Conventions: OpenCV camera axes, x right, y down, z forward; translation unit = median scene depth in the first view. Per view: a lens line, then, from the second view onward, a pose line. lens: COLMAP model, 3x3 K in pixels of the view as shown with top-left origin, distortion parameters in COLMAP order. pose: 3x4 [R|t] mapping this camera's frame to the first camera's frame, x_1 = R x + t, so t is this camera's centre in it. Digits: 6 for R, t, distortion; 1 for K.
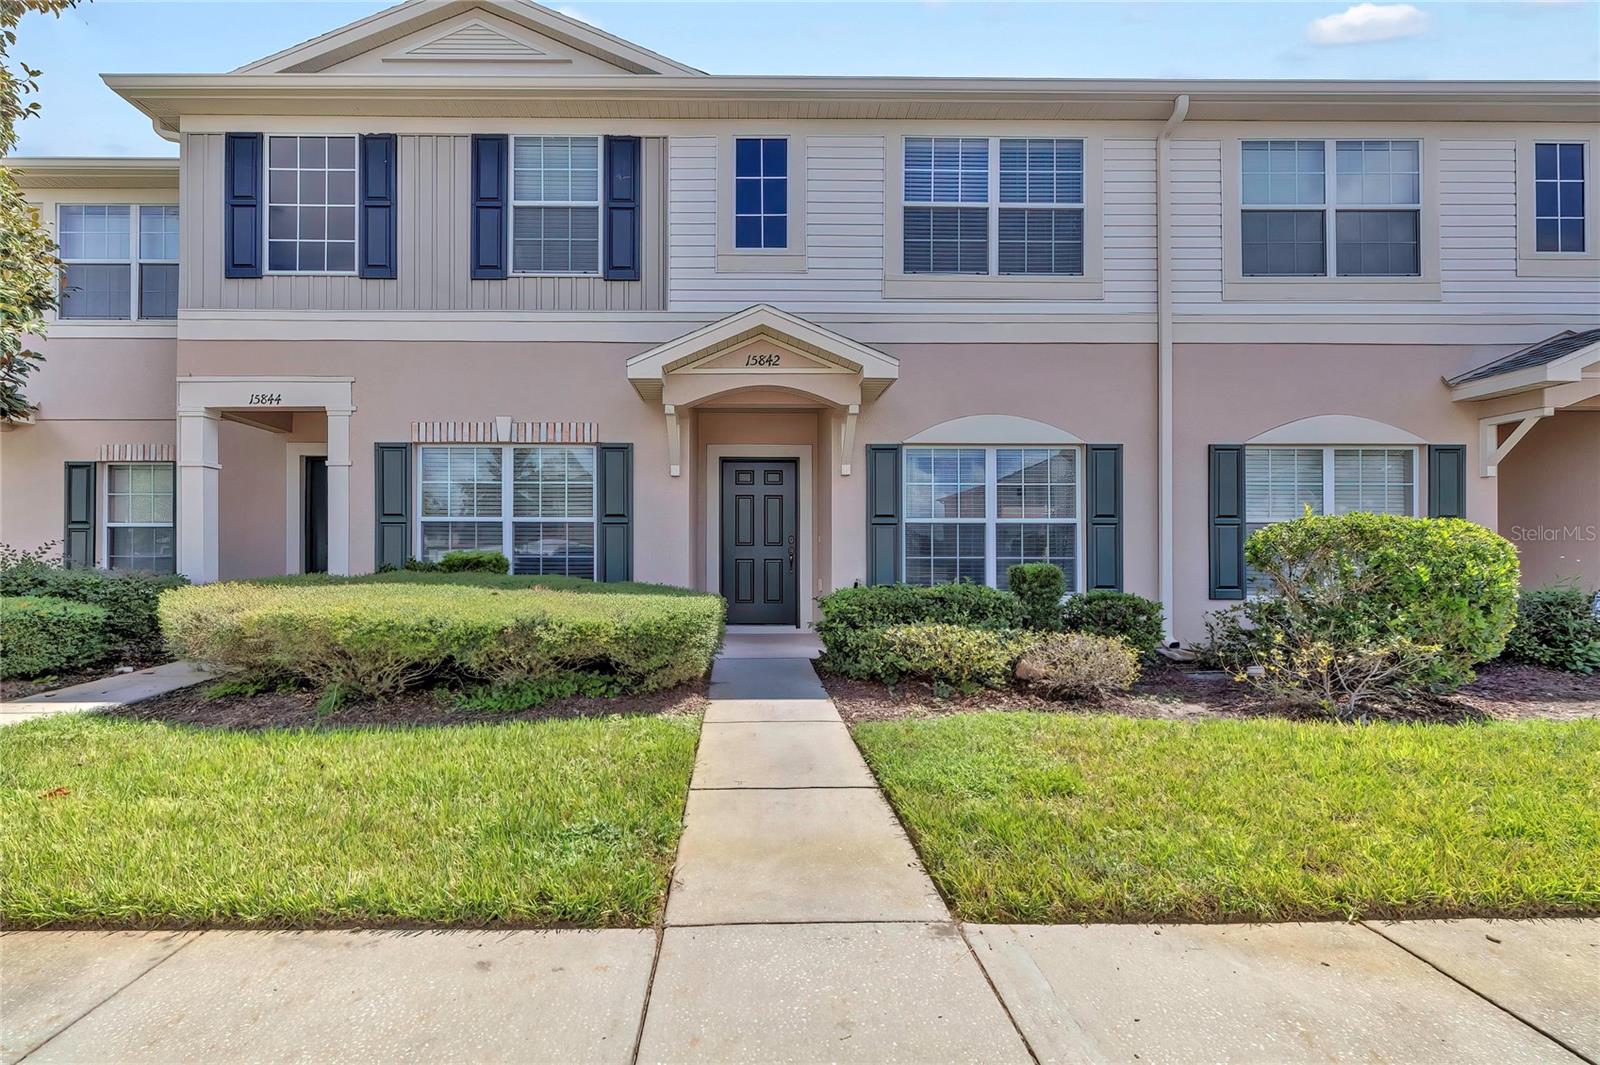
lens RADIAL K [[727.1, 0, 813.4], [0, 727.1, 548.3], [0, 0, 1]] dist [-0.001646, -0.000325]
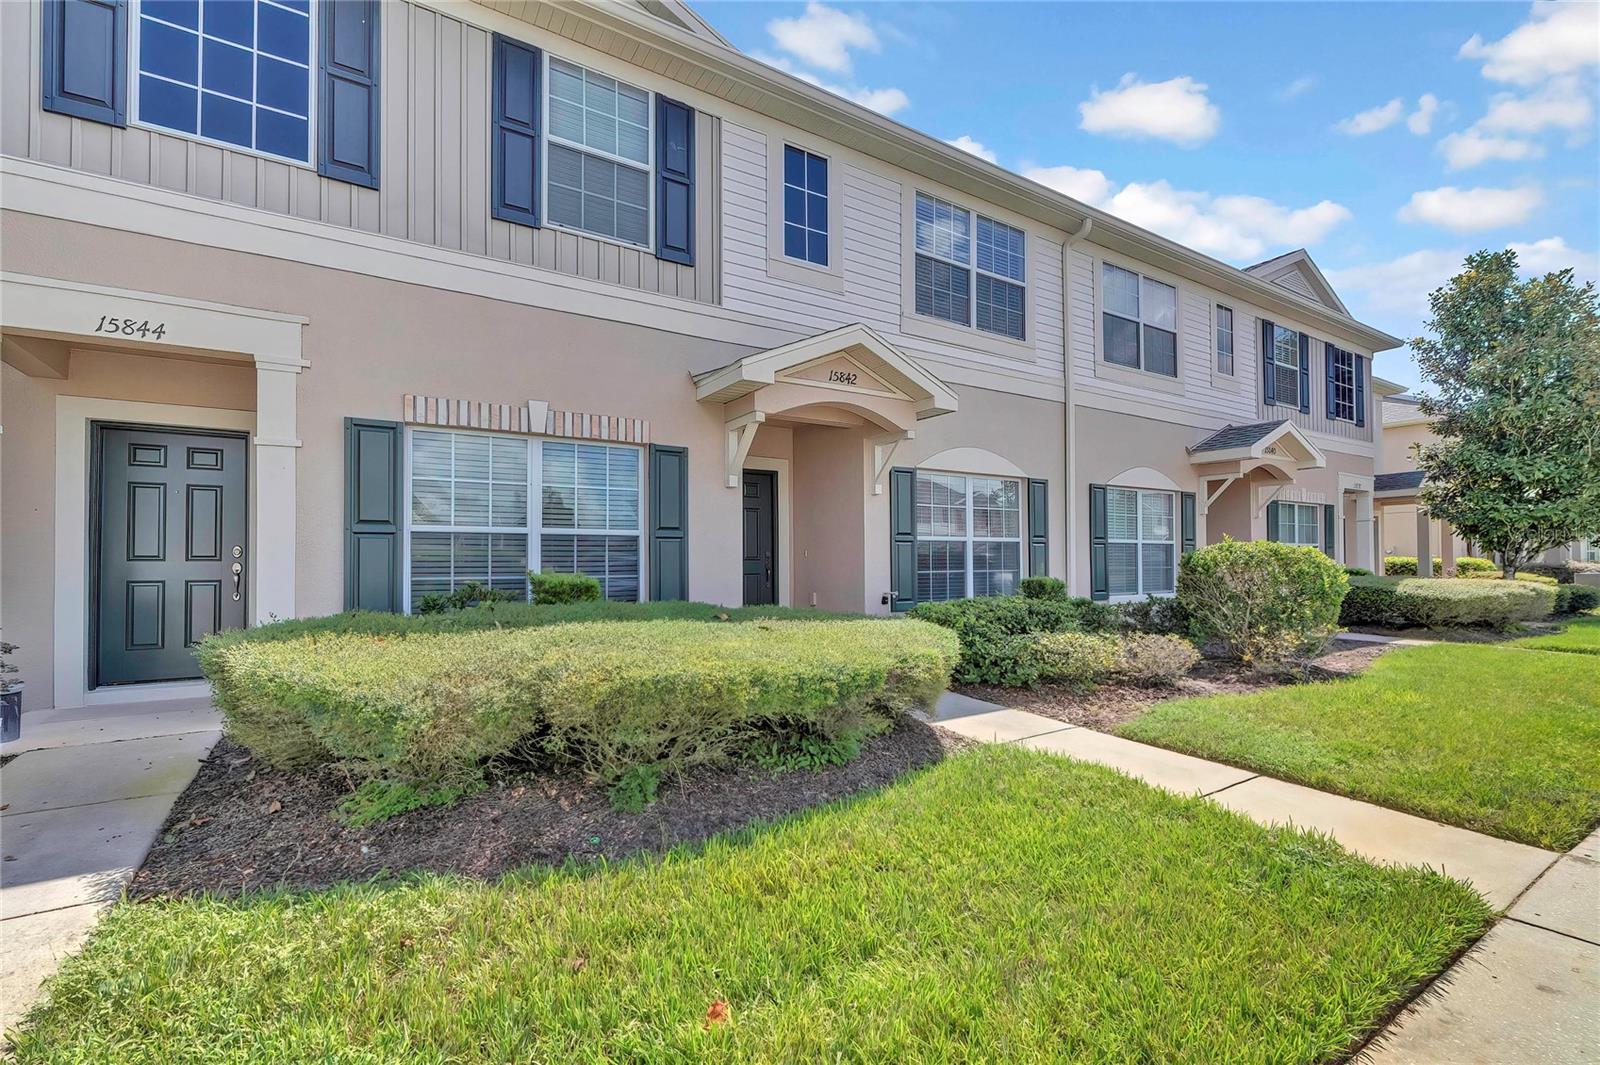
lens RADIAL K [[727.1, 0, 813.4], [0, 727.1, 548.3], [0, 0, 1]] dist [-0.001646, -0.000325]
pose [[0.834441, 0.004632, 0.551078, -0.608471], [0.000235, 0.999962, -0.008762, -0.013379], [-0.551097, 0.007441, 0.834408, 0.171954]]
